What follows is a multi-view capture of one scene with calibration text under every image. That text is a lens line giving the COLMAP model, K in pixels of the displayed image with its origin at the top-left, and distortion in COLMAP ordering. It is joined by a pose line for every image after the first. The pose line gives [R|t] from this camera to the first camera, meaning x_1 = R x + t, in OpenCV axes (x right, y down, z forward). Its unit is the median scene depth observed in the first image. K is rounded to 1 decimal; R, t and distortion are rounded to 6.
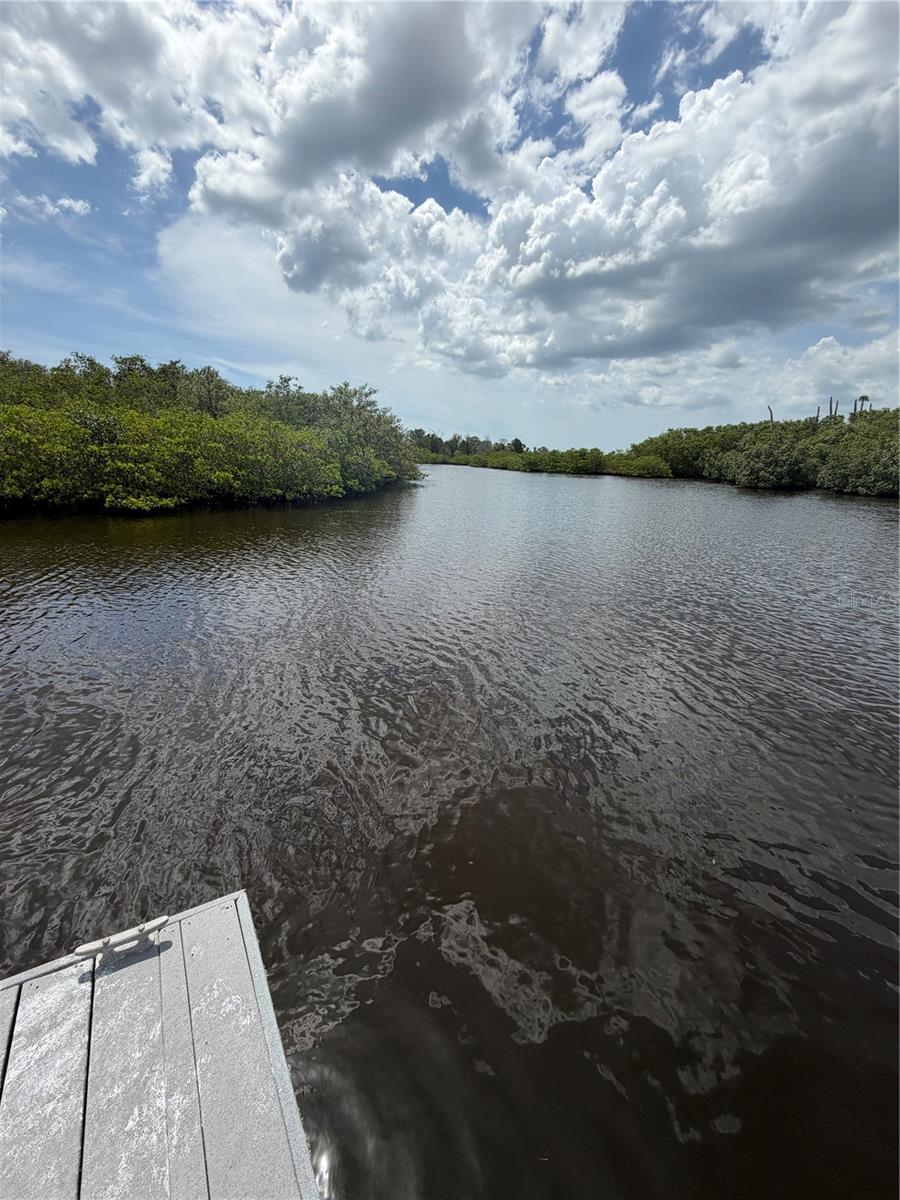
lens RADIAL K [[475.0, 0, 450.4], [0, 475.0, 601.7], [0, 0, 1]] dist [0.001669, -0.000148]
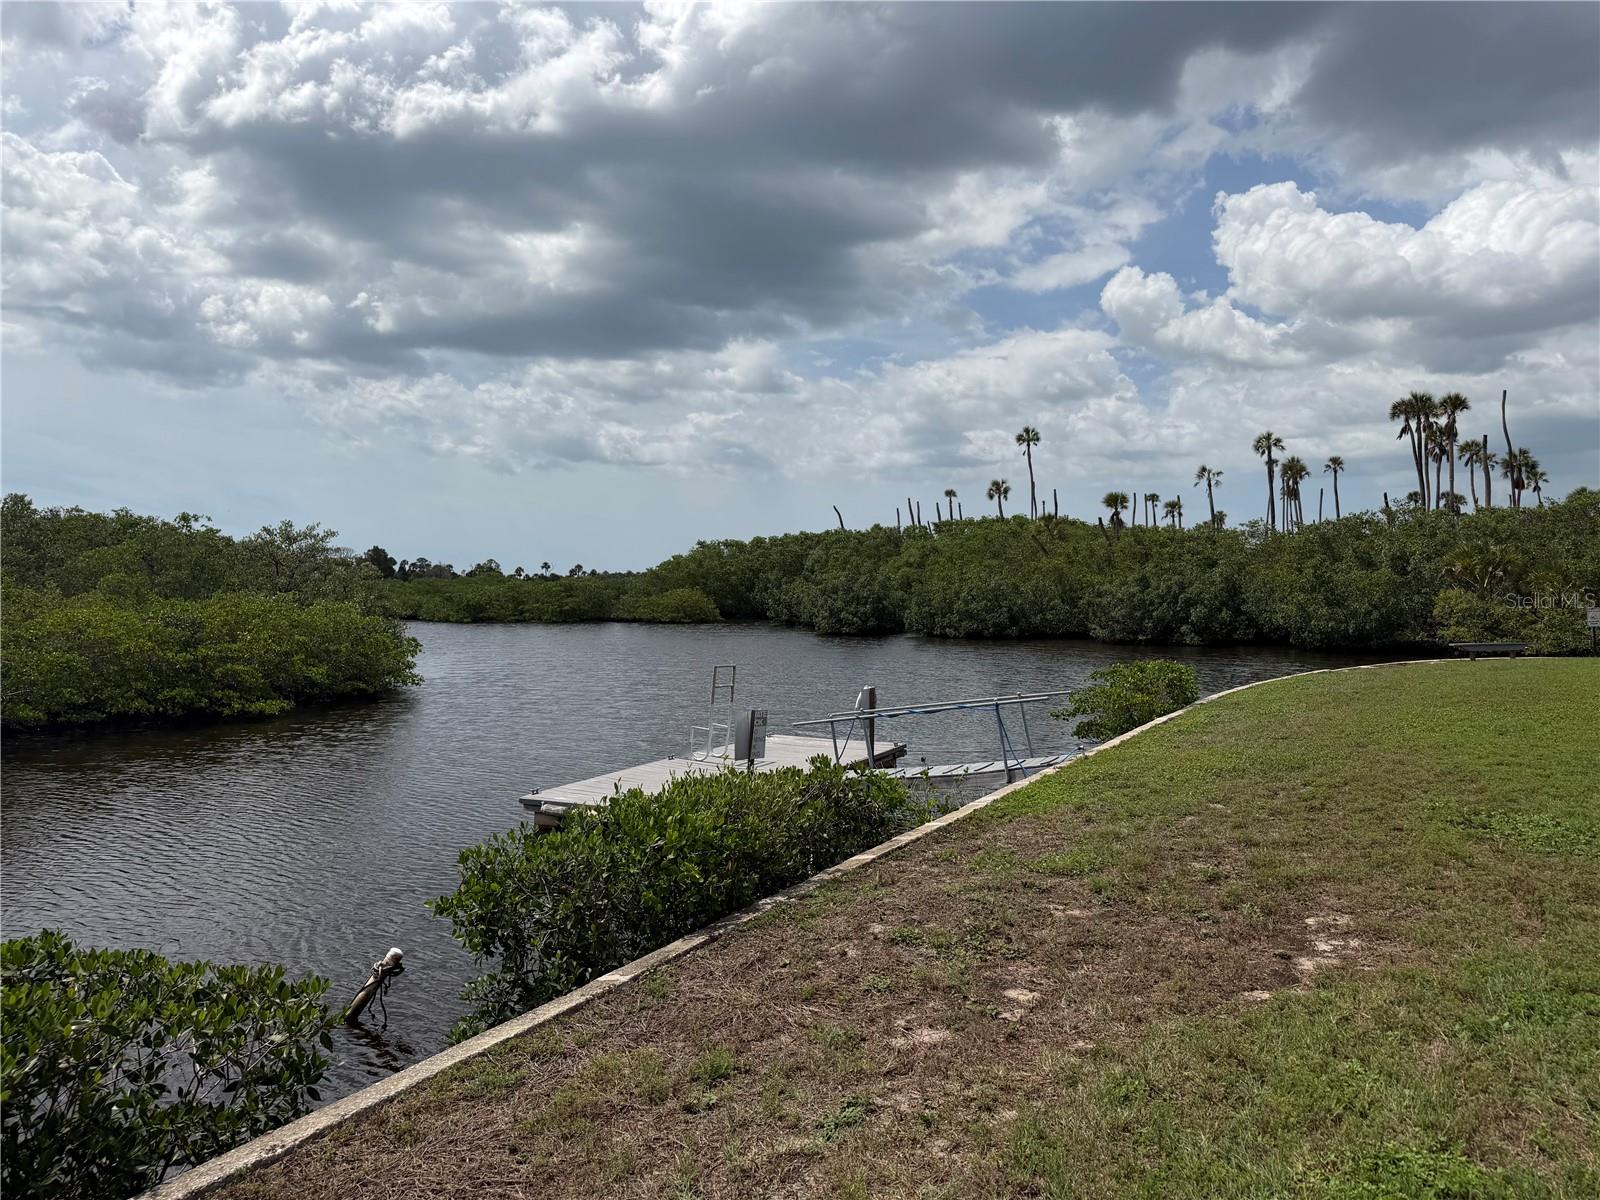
lens RADIAL K [[1133.7, 0, 795.6], [0, 1133.7, 586.9], [0, 0, 1]] dist [0.186185, -0.310631]
pose [[0.867873, -0.036241, 0.495463, -0.163490], [0.172750, 0.957111, -0.232586, 0.049965], [-0.465784, 0.287447, 0.836911, -0.263675]]
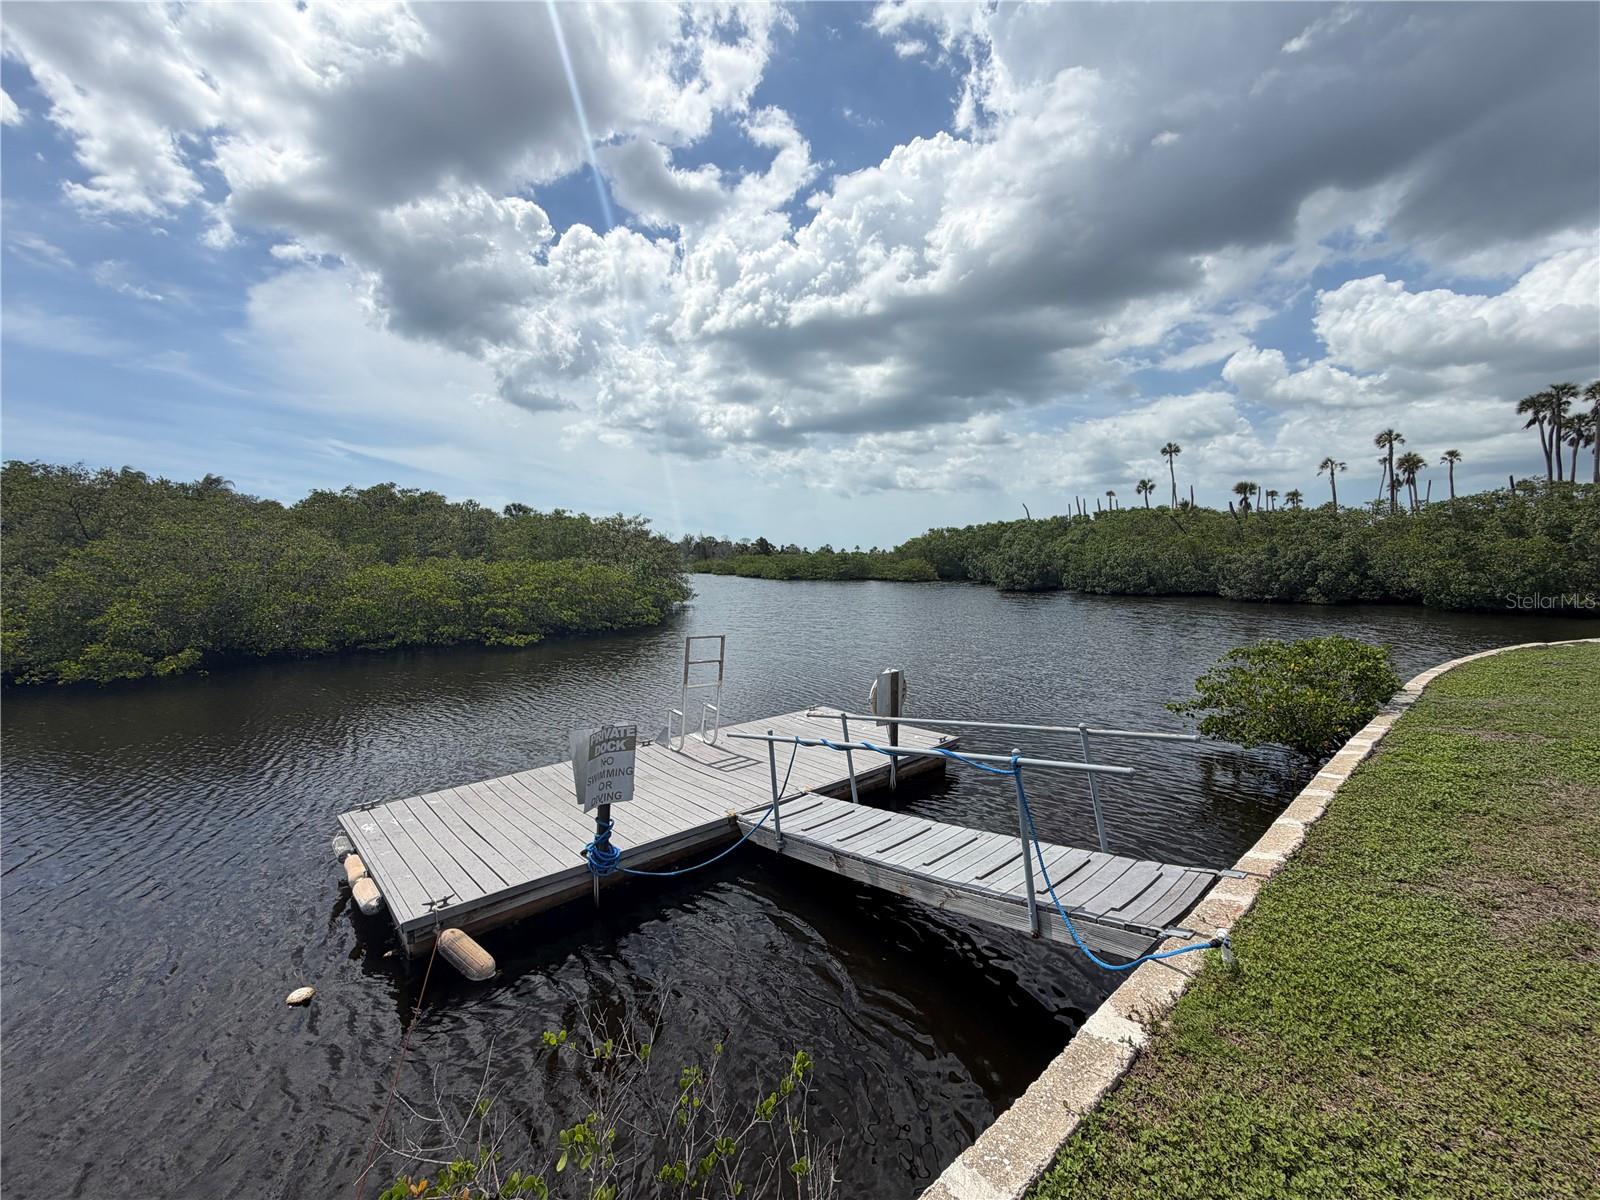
lens RADIAL K [[639.6, 0, 793.2], [0, 639.6, 581.7], [0, 0, 1]] dist [0.001642, 0.000432]
pose [[0.981670, -0.043405, 0.185581, -0.046020], [0.088725, 0.965852, -0.243431, 0.020629], [-0.168677, 0.255434, 0.951999, -0.137478]]
